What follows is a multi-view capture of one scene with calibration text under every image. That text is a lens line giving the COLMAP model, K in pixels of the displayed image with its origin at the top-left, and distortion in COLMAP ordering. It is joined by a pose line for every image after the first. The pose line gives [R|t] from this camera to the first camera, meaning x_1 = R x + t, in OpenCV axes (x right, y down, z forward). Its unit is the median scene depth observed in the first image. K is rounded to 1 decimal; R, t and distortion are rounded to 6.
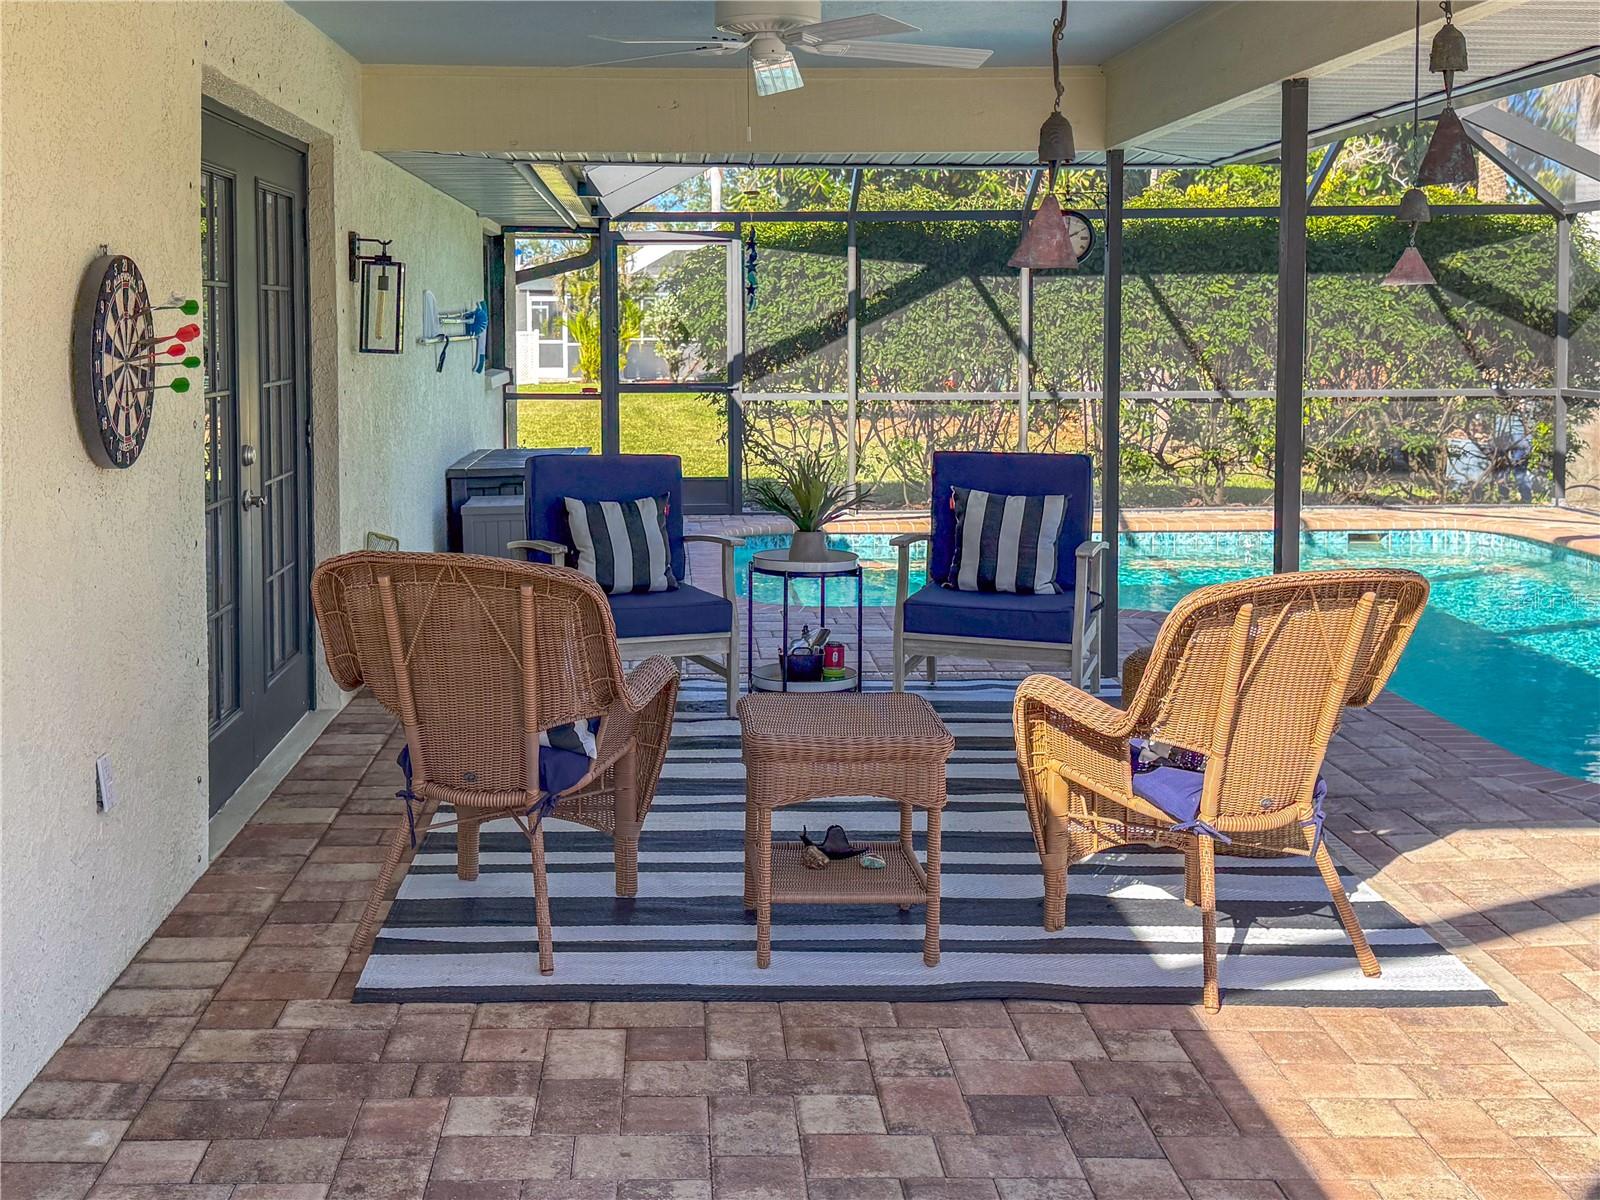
lens RADIAL K [[1825.8, 0, 693.1], [0, 1825.8, 468.5], [0, 0, 1]] dist [0.101927, 0.000000]
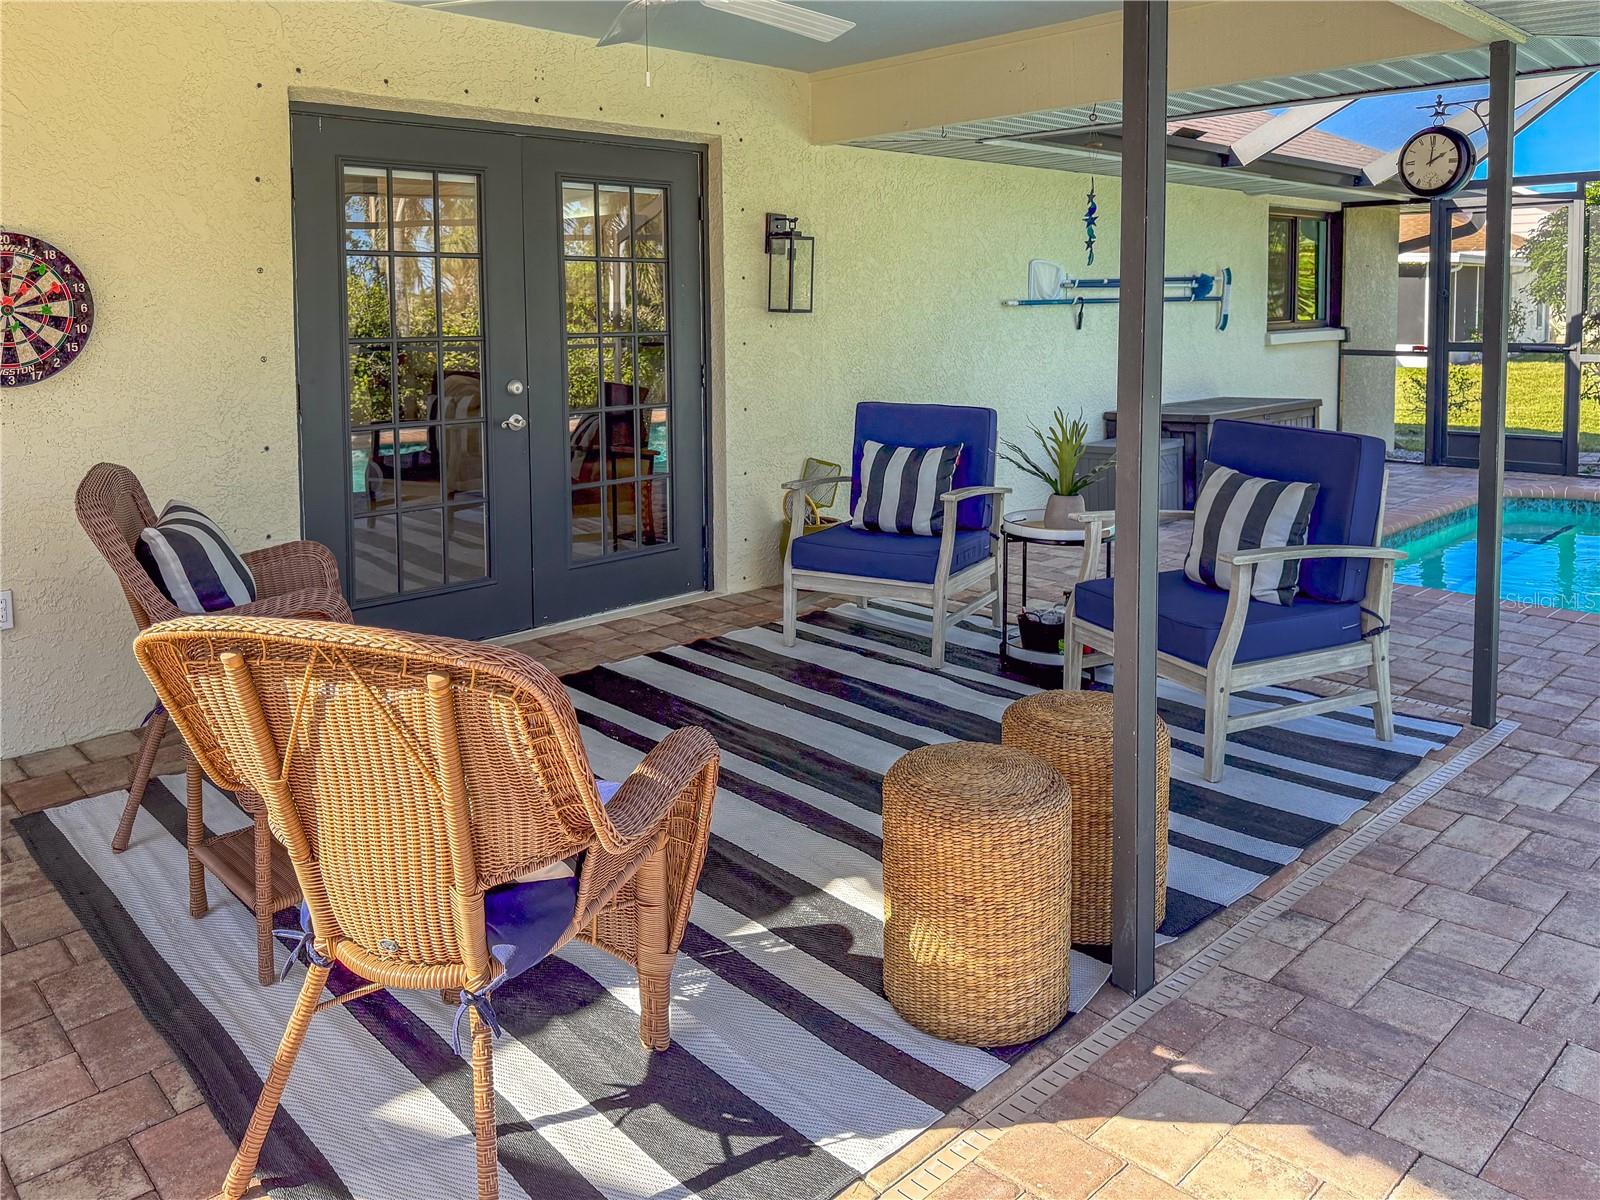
lens RADIAL K [[1121.0, 0, 772.6], [0, 1121.0, 493.6], [0, 0, 1]] dist [0.023261, -0.021176]
pose [[0.660593, 0.114936, -0.741894, 0.207587], [-0.045533, 0.992526, 0.113222, -0.014694], [0.749362, -0.041013, 0.660889, 0.248751]]
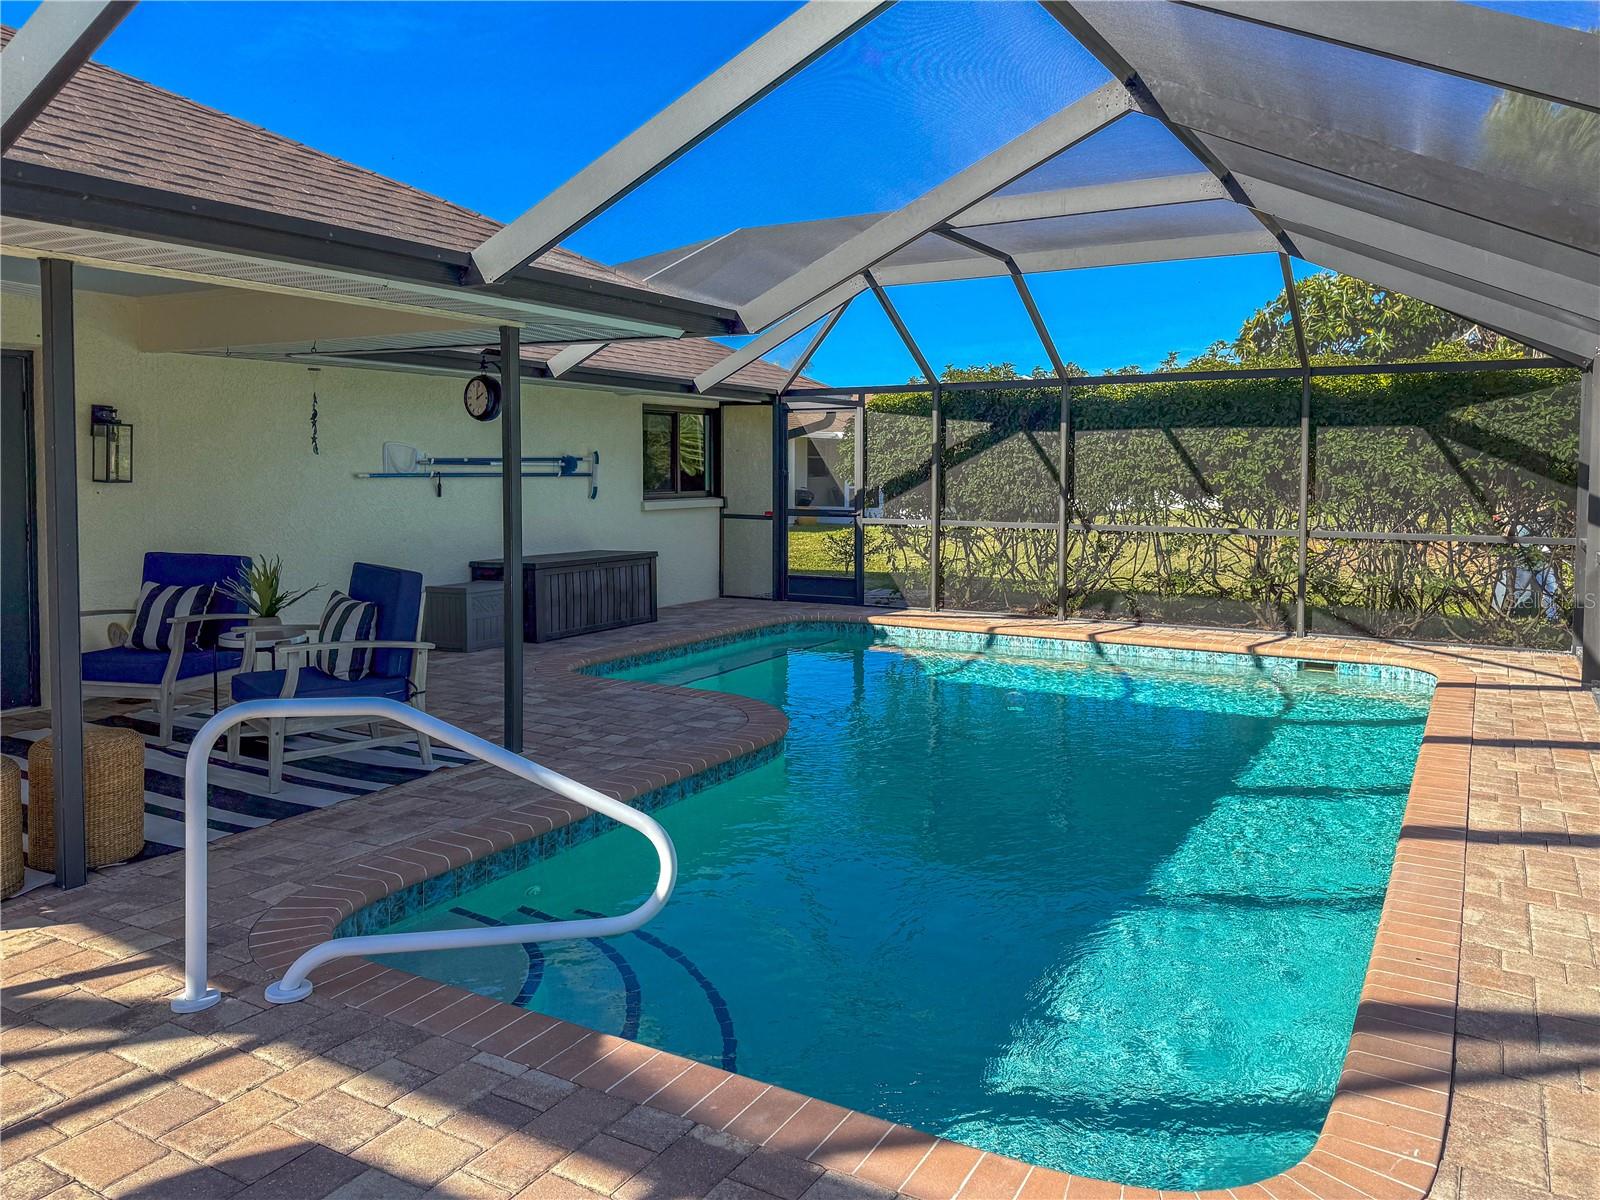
lens RADIAL K [[1121.0, 0, 783.8], [0, 1121.0, 568.3], [0, 0, 1]] dist [0.023261, -0.021176]
pose [[0.845911, 0.053284, -0.530655, 0.426986], [-0.047208, 0.998572, 0.025016, -0.021691], [0.531230, 0.003890, 0.847219, 0.250060]]
